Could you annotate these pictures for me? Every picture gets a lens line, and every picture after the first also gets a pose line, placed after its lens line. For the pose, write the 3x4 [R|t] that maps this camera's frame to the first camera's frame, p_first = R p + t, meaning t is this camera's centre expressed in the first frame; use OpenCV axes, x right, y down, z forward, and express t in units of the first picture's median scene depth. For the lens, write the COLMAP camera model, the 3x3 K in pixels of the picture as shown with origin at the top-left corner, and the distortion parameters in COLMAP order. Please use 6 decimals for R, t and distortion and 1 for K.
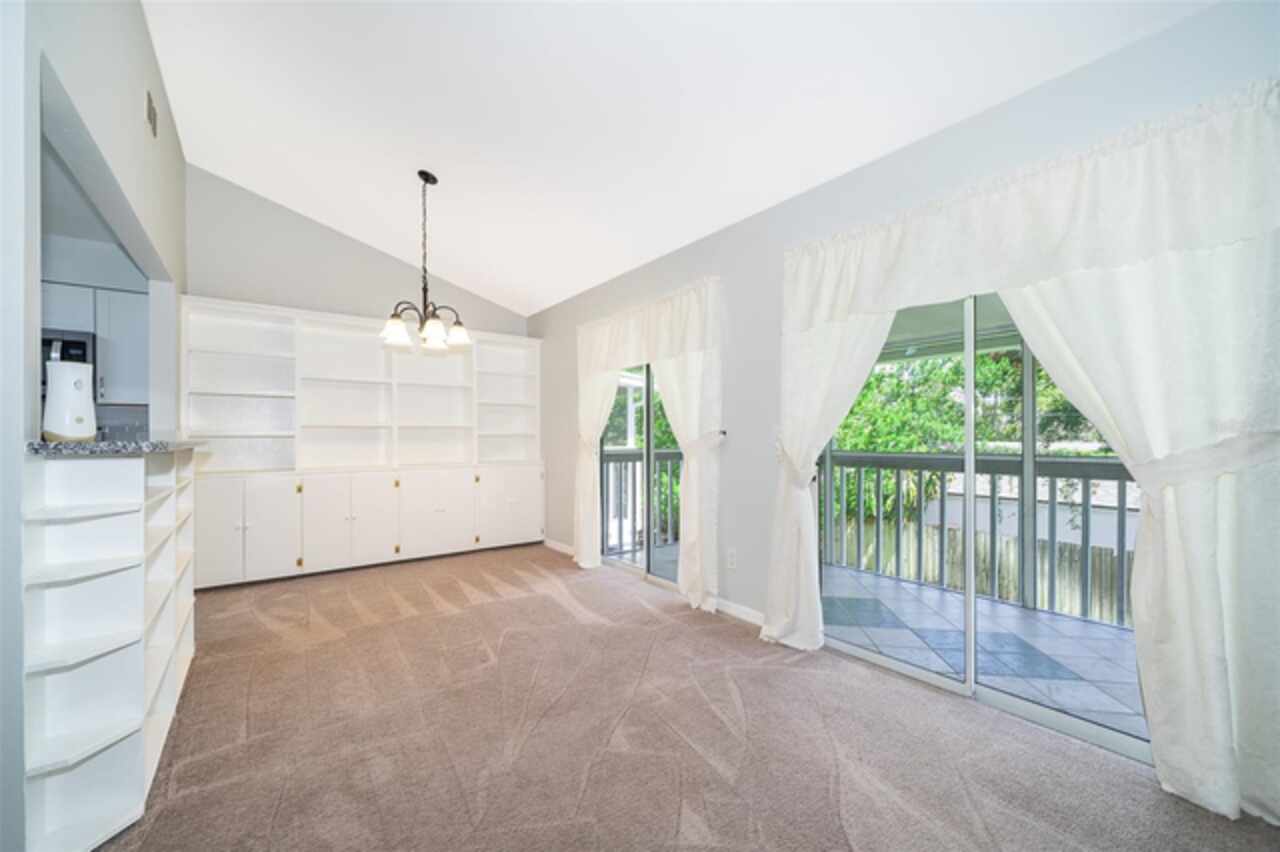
lens RADIAL K [[495.0, 0, 638.4], [0, 495.0, 436.6], [0, 0, 1]] dist [-0.002061, -0.000118]
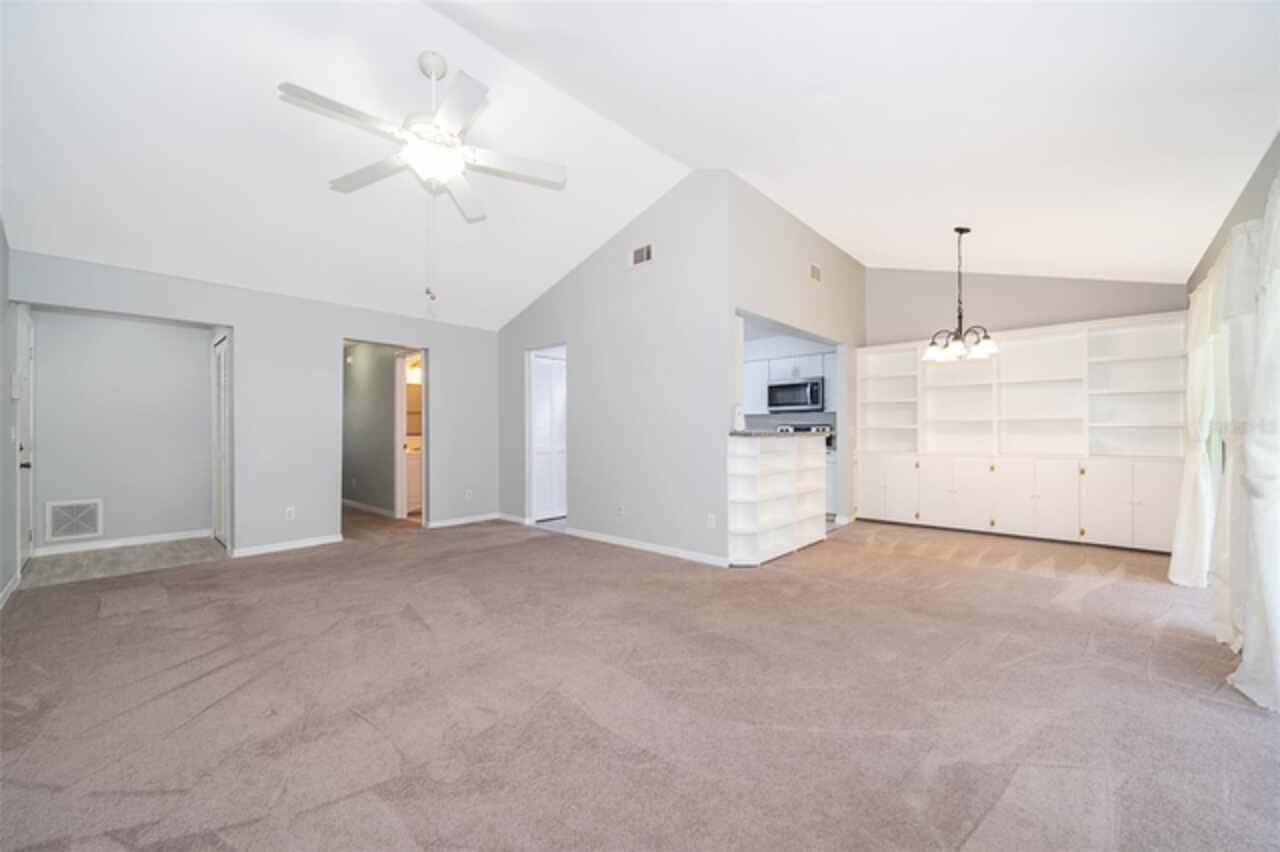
lens RADIAL K [[499.4, 0, 640.0], [0, 499.4, 431.1], [0, 0, 1]] dist [0.000022, -0.000005]
pose [[0.174682, 0.001539, -0.984624, 0.716869], [0.005125, 0.999984, 0.002472, -0.002746], [0.984612, -0.005478, 0.174671, -0.066272]]
